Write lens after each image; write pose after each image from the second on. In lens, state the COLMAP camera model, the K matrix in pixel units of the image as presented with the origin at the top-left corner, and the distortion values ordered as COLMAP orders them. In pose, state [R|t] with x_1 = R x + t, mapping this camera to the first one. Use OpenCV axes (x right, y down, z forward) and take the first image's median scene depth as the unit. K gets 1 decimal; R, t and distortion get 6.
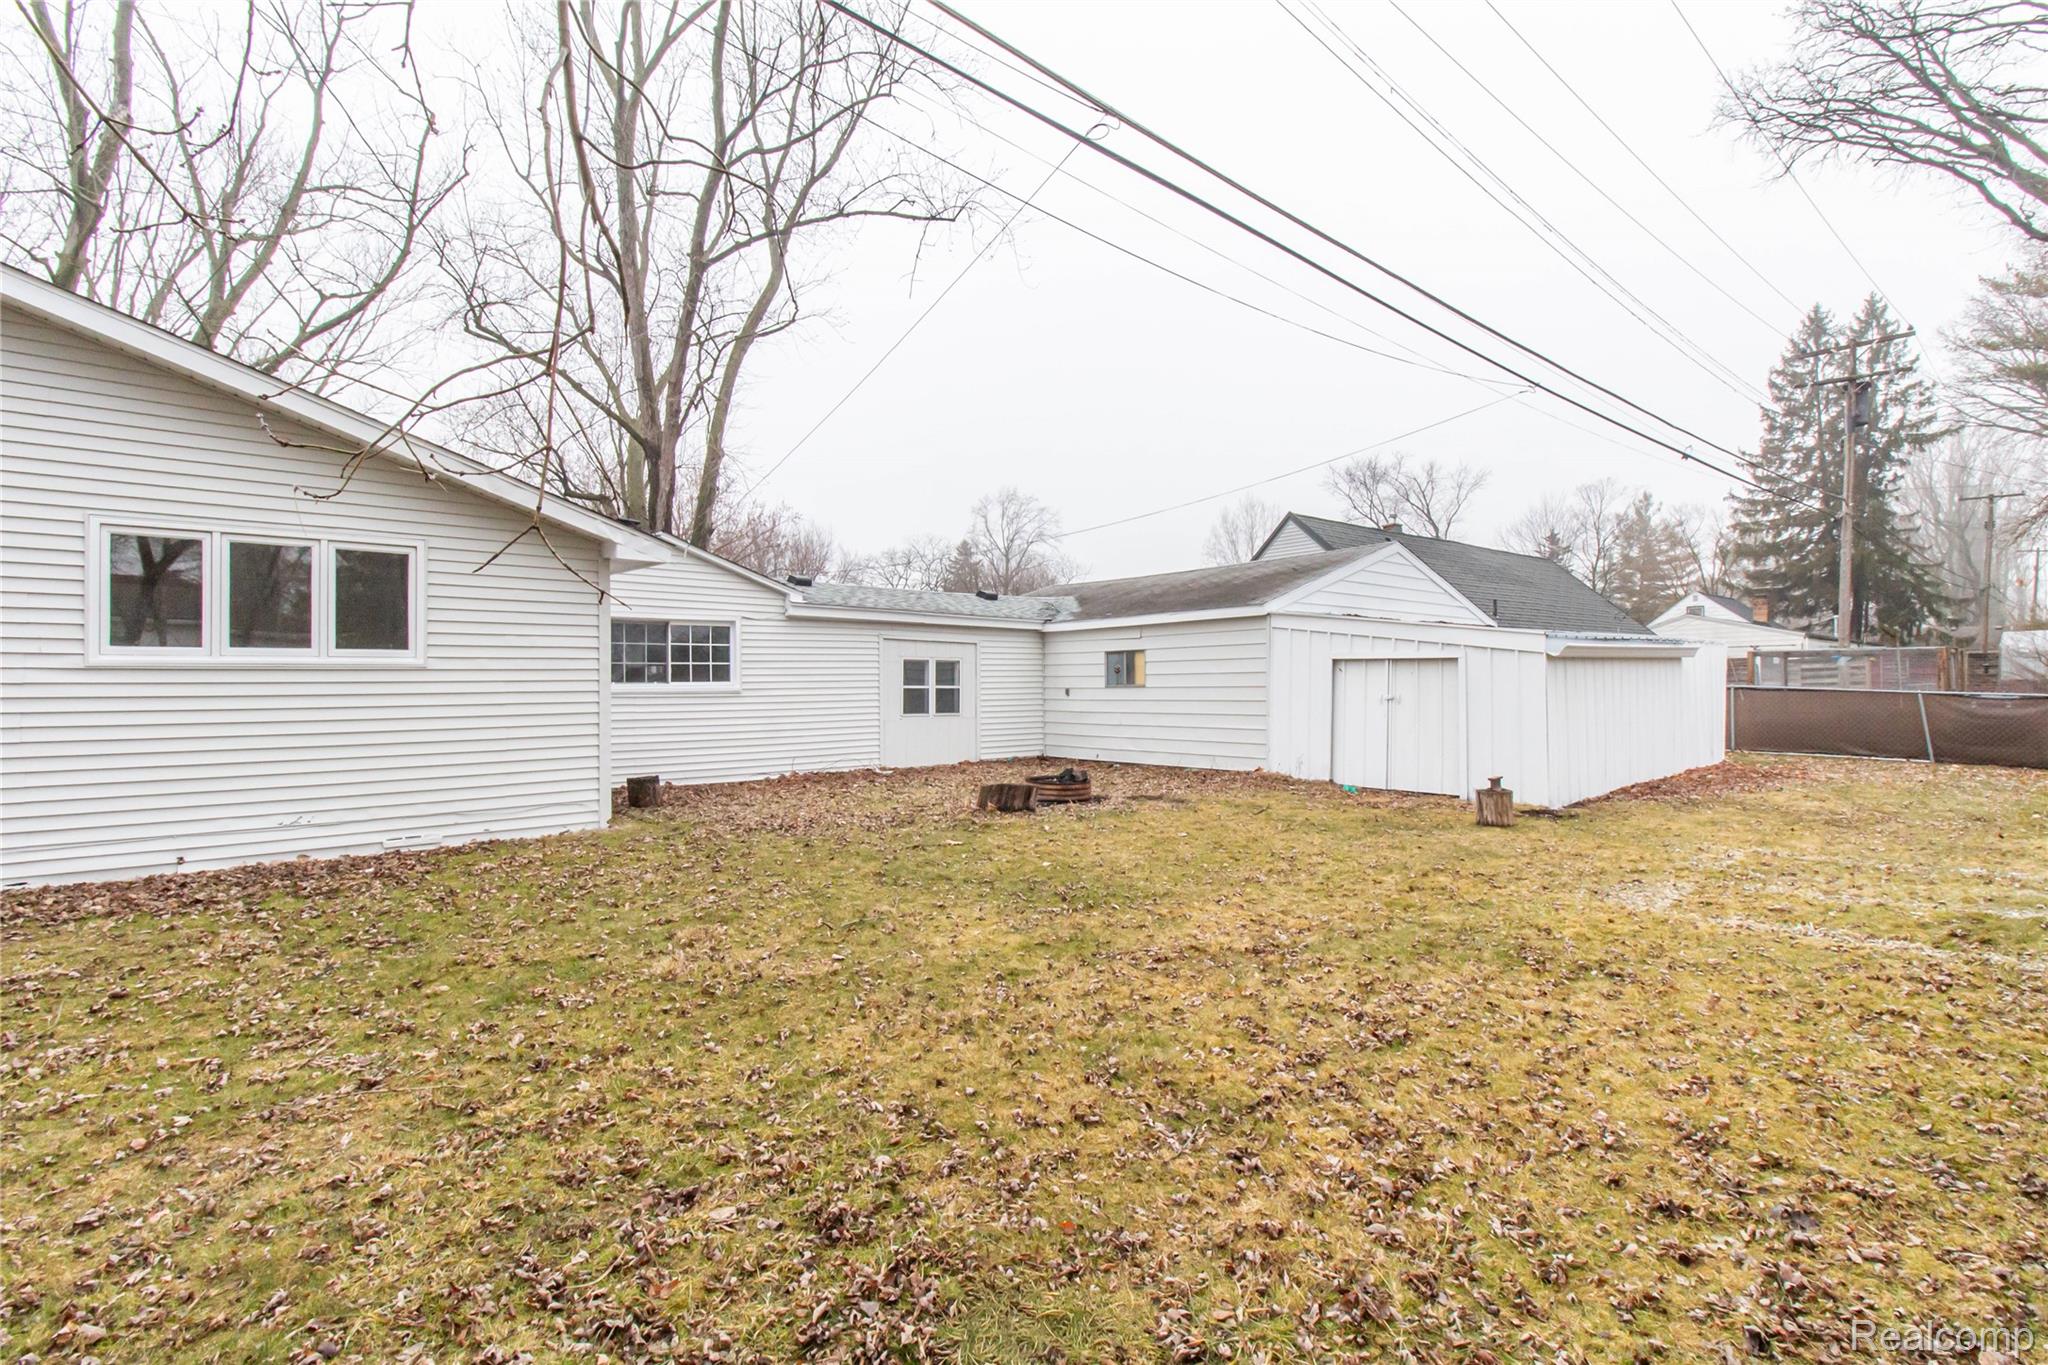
lens RADIAL K [[934.6, 0, 1034.1], [0, 934.6, 685.7], [0, 0, 1]] dist [0.006687, -0.000500]
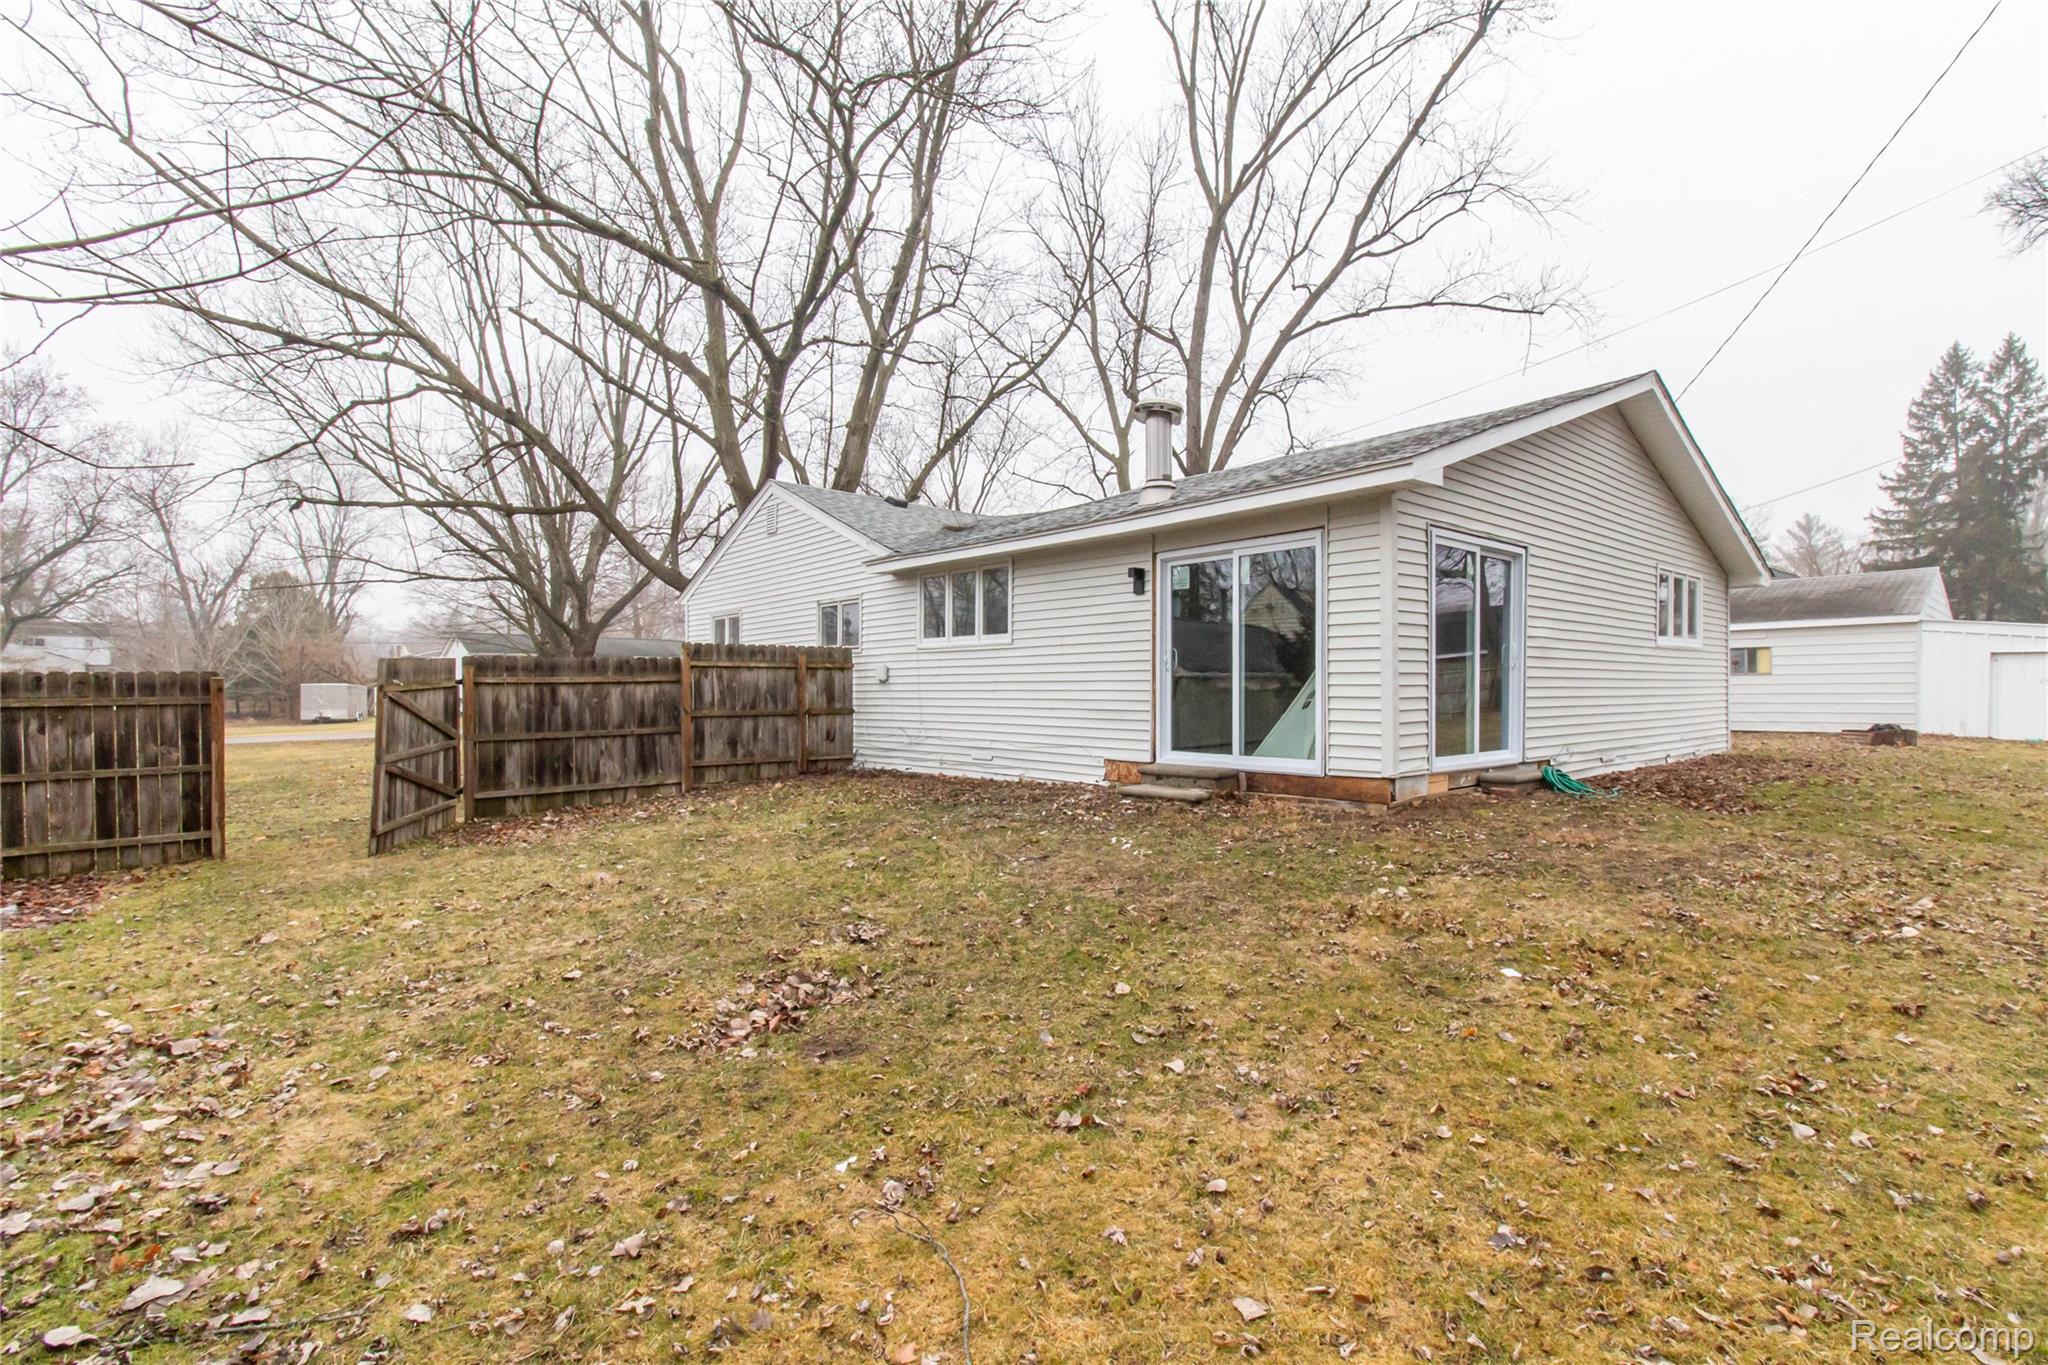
lens RADIAL K [[934.6, 0, 1061.3], [0, 934.6, 693.2], [0, 0, 1]] dist [0.006687, -0.000500]
pose [[0.999880, 0.004936, 0.014700, -0.899862], [-0.004950, 0.999987, 0.000941, 0.030589], [-0.014695, -0.001014, 0.999892, -0.330011]]
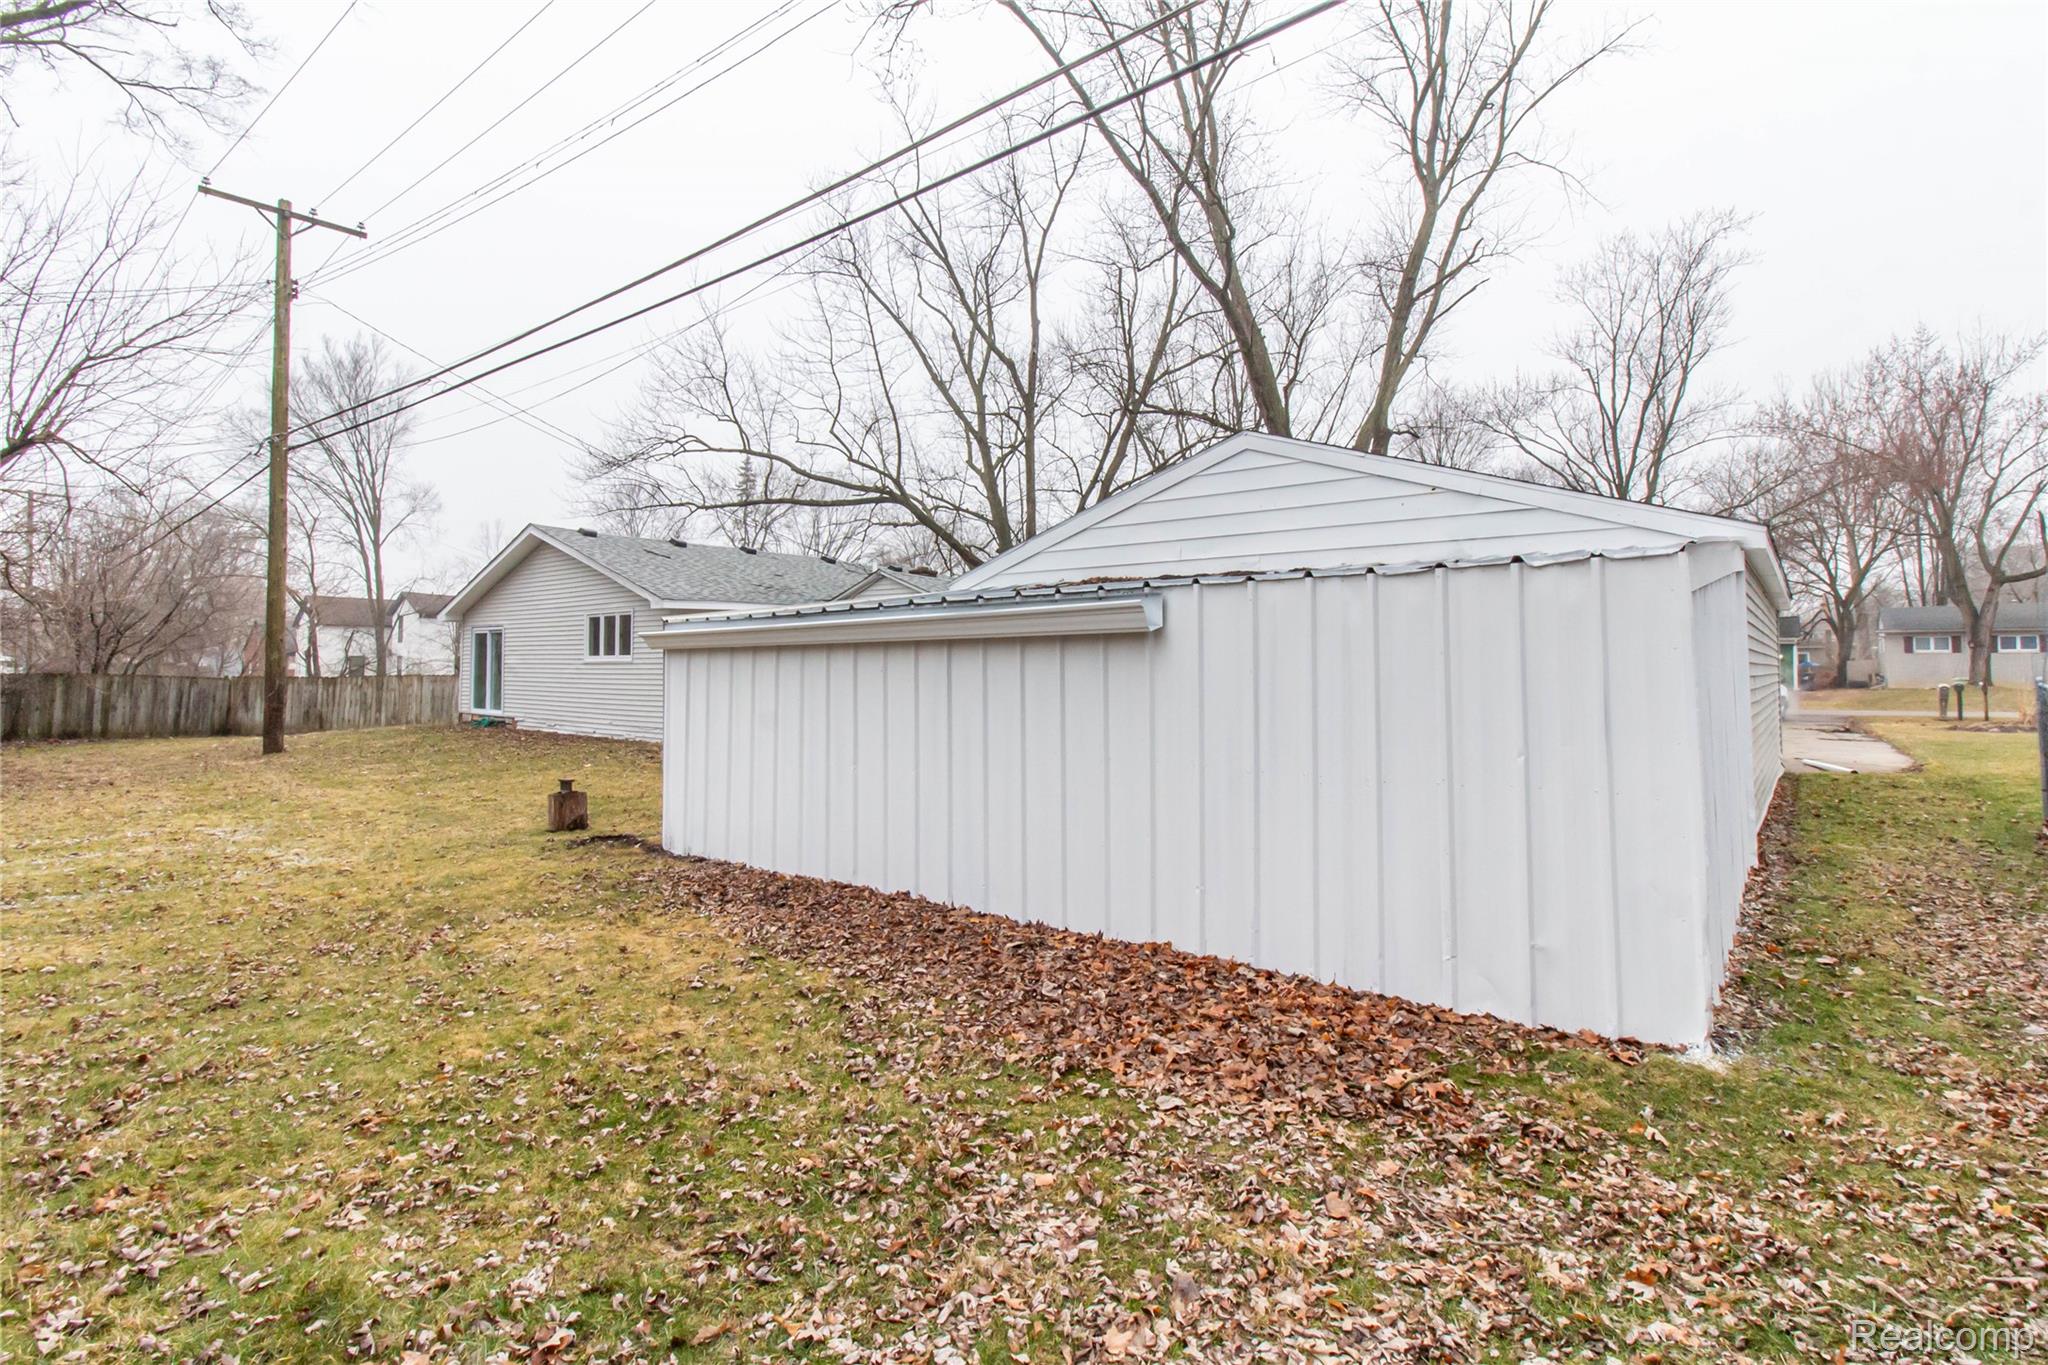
lens RADIAL K [[934.6, 0, 1020.3], [0, 934.6, 625.7], [0, 0, 1]] dist [0.006687, -0.000500]
pose [[0.193076, -0.035950, -0.980525, 0.905570], [-0.006844, 0.999255, -0.037984, -0.014315], [0.981160, 0.014044, 0.192686, 0.737790]]
